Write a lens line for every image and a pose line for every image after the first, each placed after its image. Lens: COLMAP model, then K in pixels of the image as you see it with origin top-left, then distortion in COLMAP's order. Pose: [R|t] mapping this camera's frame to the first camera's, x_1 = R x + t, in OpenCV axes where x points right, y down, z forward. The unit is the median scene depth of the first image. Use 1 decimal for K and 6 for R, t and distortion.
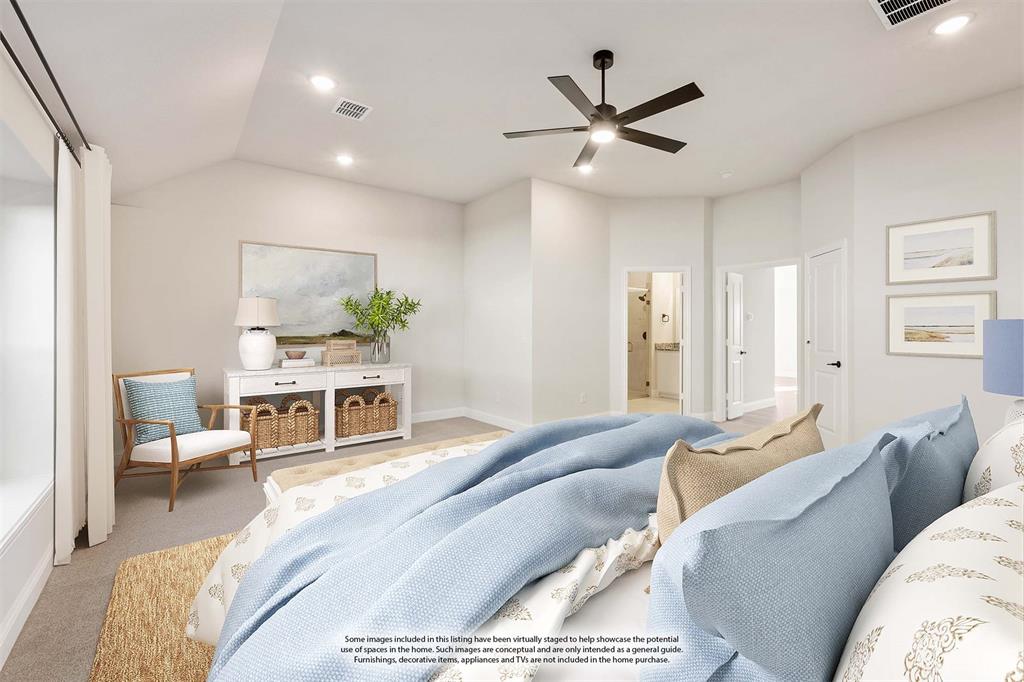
lens RADIAL K [[419.2, 0, 515.8], [0, 419.2, 338.6], [0, 0, 1]] dist [-0.002010, -0.000549]
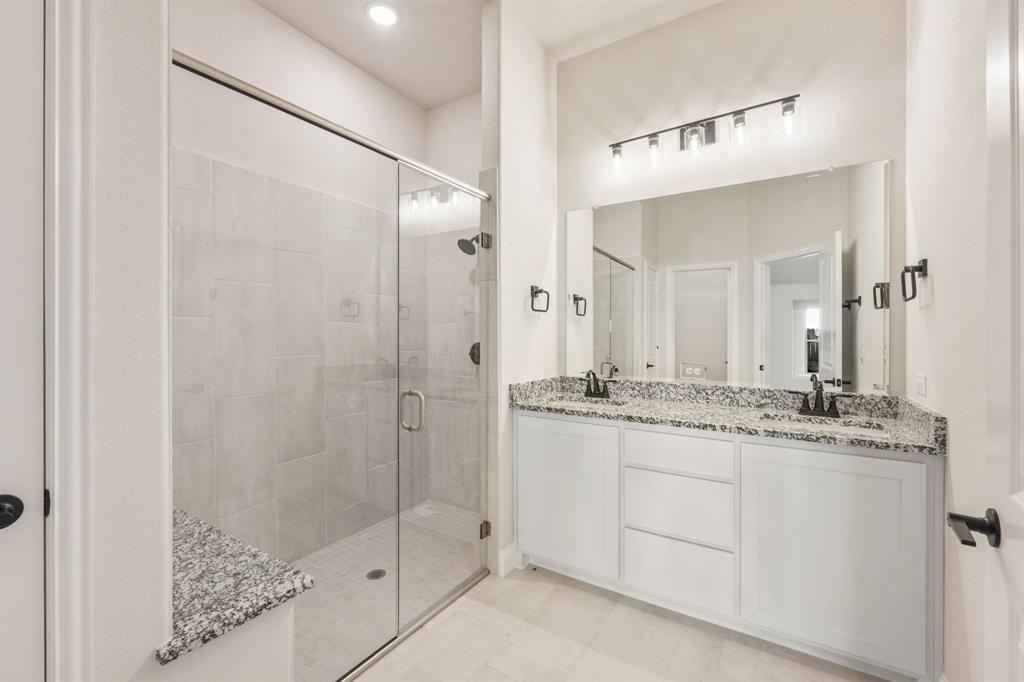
lens RADIAL K [[419.2, 0, 514.0], [0, 419.2, 339.8], [0, 0, 1]] dist [-0.002010, -0.000549]
pose [[0.925319, -0.000984, 0.379189, 0.224696], [0.002377, 0.999992, -0.003206, -0.018613], [-0.379183, 0.003868, 0.925314, 0.728811]]
